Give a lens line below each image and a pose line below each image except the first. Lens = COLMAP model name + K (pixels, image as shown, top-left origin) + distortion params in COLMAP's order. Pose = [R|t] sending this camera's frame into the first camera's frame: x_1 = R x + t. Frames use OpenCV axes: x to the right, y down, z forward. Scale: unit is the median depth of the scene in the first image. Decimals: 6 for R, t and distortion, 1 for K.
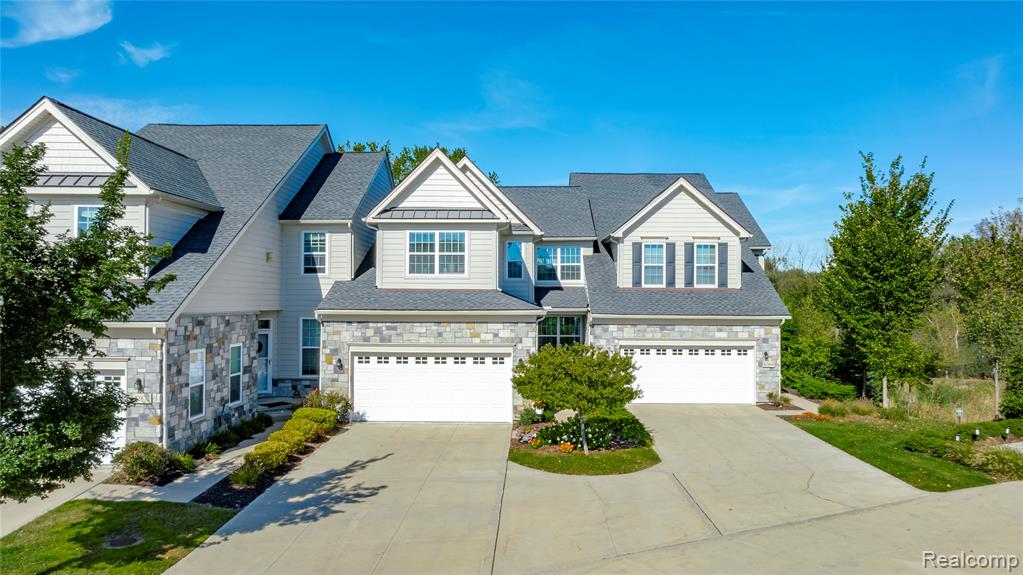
lens RADIAL K [[736.2, 0, 511.5], [0, 736.2, 287.5], [0, 0, 1]] dist [-0.013611, -0.005888]
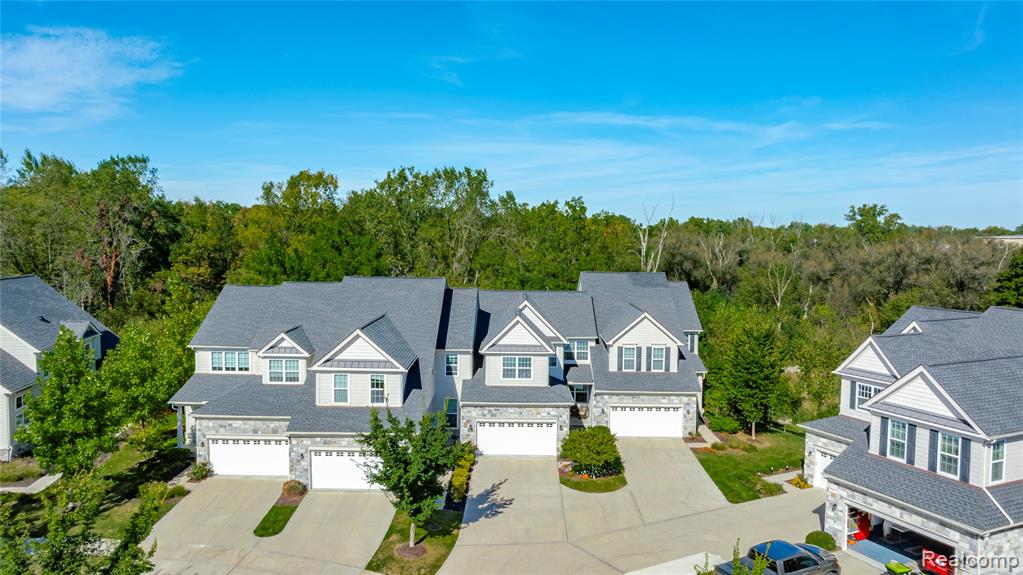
lens RADIAL K [[736.2, 0, 511.5], [0, 736.2, 287.5], [0, 0, 1]] dist [-0.013611, -0.005888]
pose [[0.999871, 0.004575, 0.015384, -0.145863], [-0.006021, 0.995429, 0.095309, -0.440918], [-0.014878, -0.095390, 0.995329, -0.908698]]
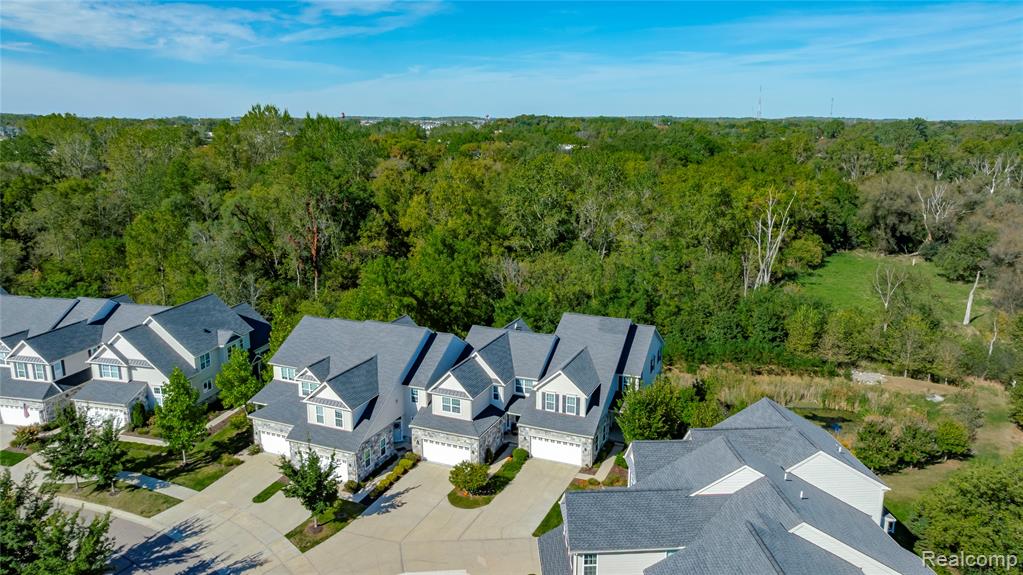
lens RADIAL K [[736.2, 0, 511.5], [0, 736.2, 287.5], [0, 0, 1]] dist [-0.013611, -0.005888]
pose [[0.923651, 0.079581, -0.374882, 1.100592], [0.017300, 0.968547, 0.248229, -1.149166], [0.382845, -0.235762, 0.893222, -1.265232]]
